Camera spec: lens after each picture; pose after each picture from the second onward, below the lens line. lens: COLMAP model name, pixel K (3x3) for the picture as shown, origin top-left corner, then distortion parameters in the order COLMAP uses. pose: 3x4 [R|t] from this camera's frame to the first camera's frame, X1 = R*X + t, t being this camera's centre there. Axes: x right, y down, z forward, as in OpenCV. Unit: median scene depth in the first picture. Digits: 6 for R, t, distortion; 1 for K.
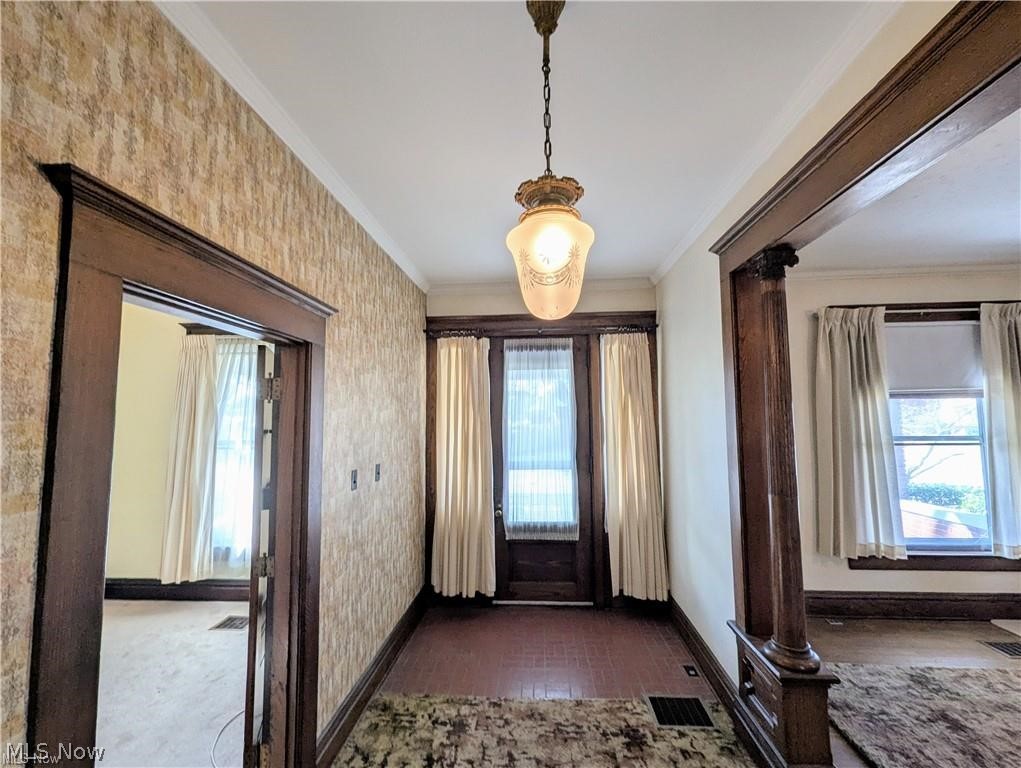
lens RADIAL K [[424.1, 0, 510.5], [0, 424.1, 389.2], [0, 0, 1]] dist [0.002736, -0.001566]
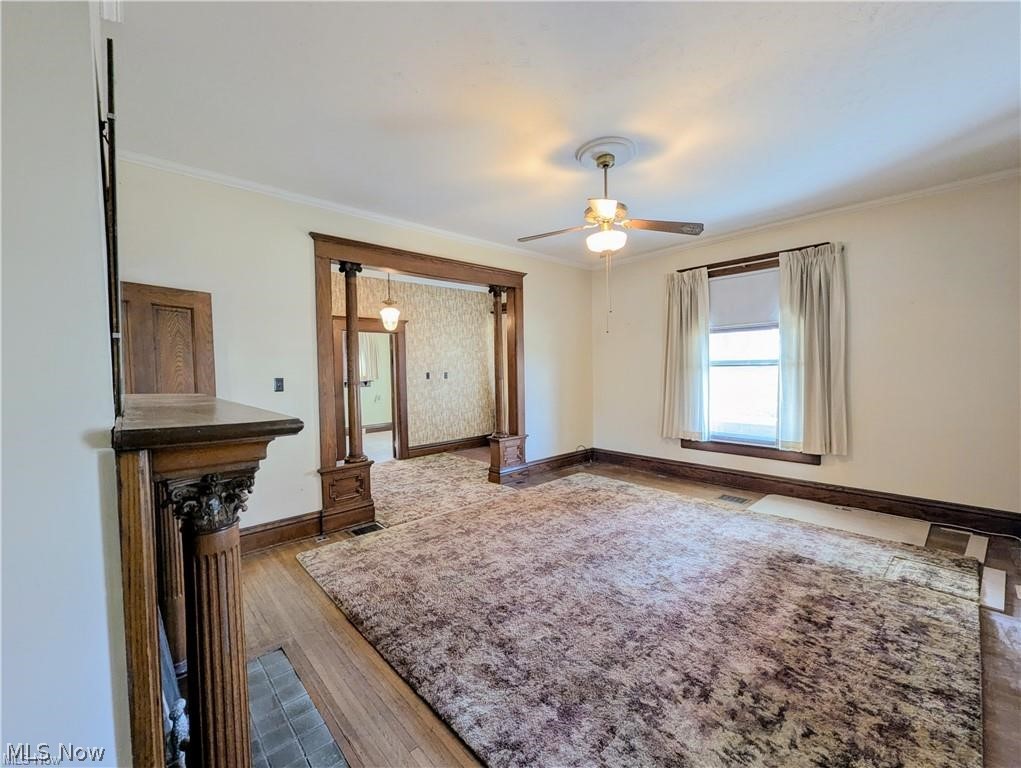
lens RADIAL K [[424.1, 0, 506.2], [0, 424.1, 386.7], [0, 0, 1]] dist [0.002736, -0.001566]
pose [[0.717526, 0.030028, -0.695884, 1.904006], [0.066498, 0.991554, 0.111352, -0.005884], [0.693350, -0.126173, 0.709469, -0.669859]]
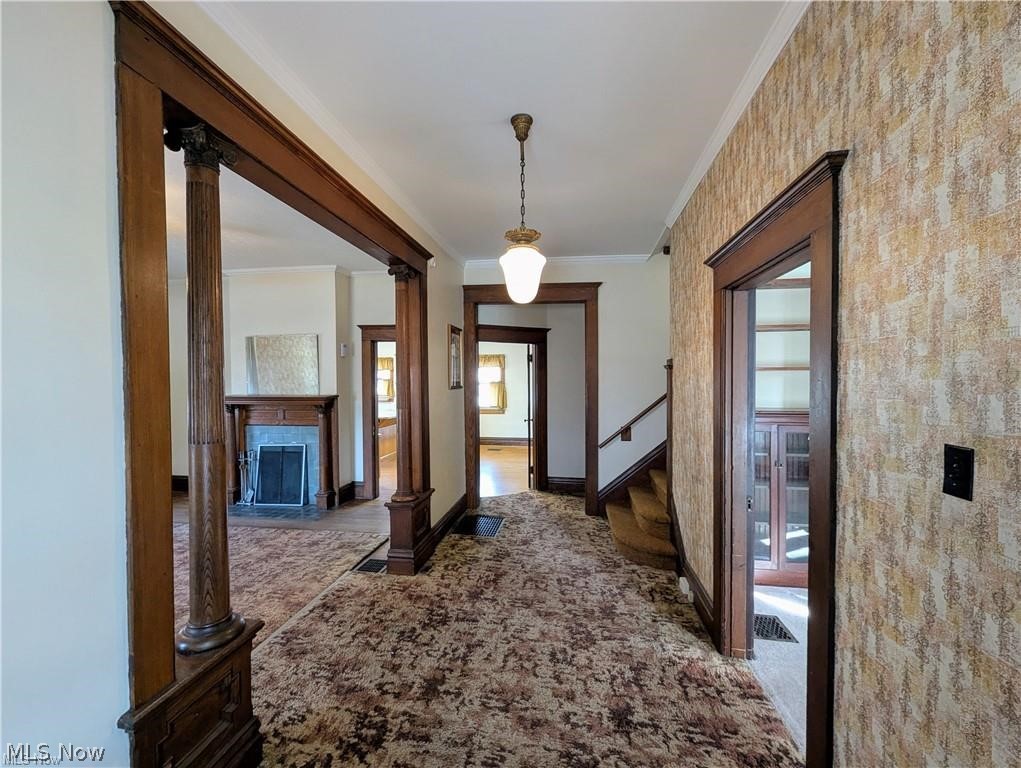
lens RADIAL K [[424.1, 0, 509.4], [0, 424.1, 383.3], [0, 0, 1]] dist [0.002736, -0.001566]
pose [[-0.996205, 0.012845, 0.086087, 0.007056], [0.006778, 0.997495, -0.070406, 0.142541], [-0.086776, -0.069555, -0.993797, 1.300381]]
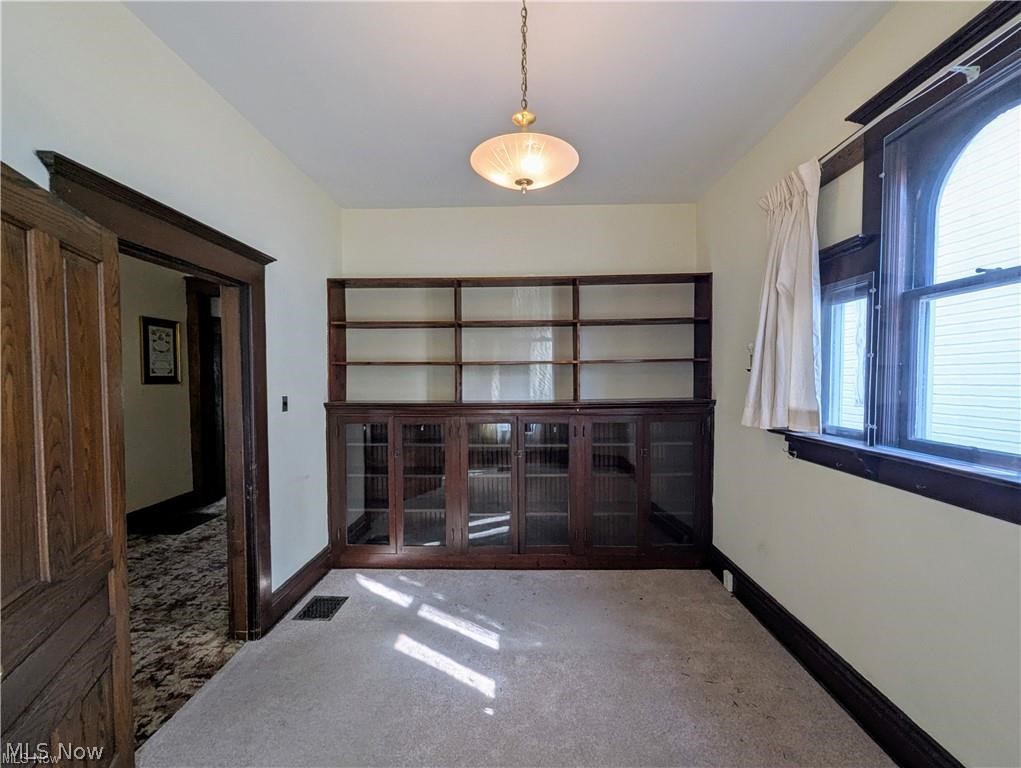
lens RADIAL K [[424.1, 0, 509.2], [0, 424.1, 389.6], [0, 0, 1]] dist [0.002736, -0.001566]
pose [[-0.999196, 0.019466, -0.035050, -0.940007], [0.020933, 0.998899, -0.041980, 0.161557], [0.034195, -0.042680, -0.998503, 1.306614]]
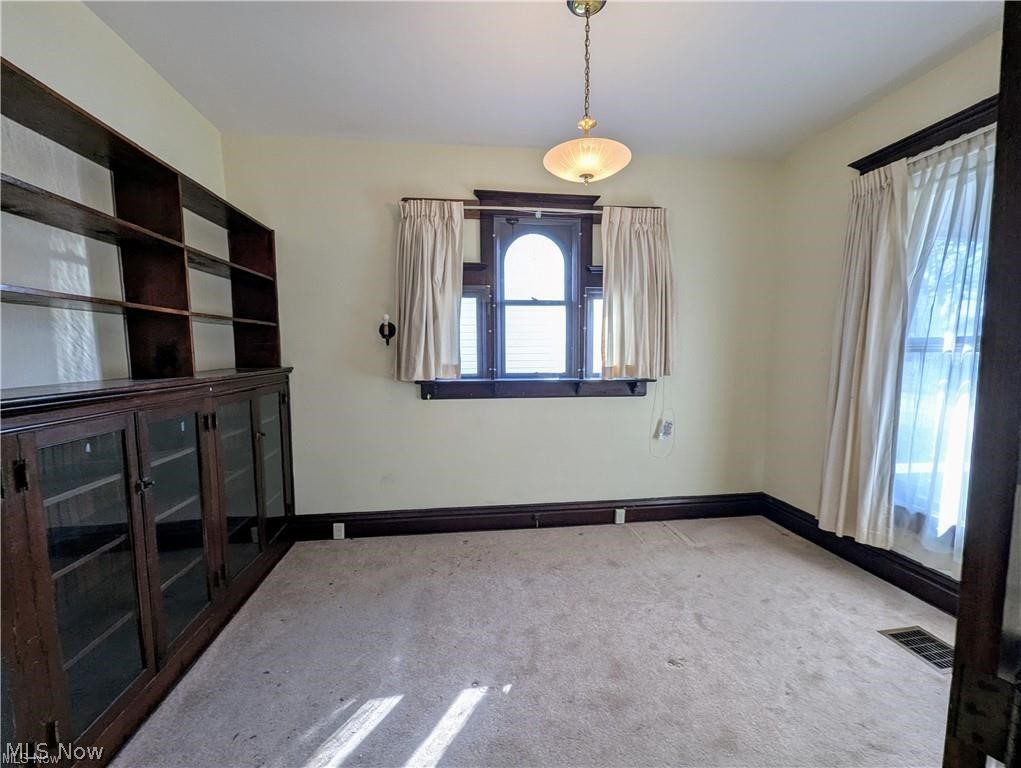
lens RADIAL K [[424.1, 0, 513.1], [0, 424.1, 388.5], [0, 0, 1]] dist [0.002736, -0.001566]
pose [[0.195395, 0.091089, -0.976485, -0.298477], [0.074464, 0.991425, 0.107383, 0.128484], [0.977894, -0.093695, 0.186937, 0.490309]]
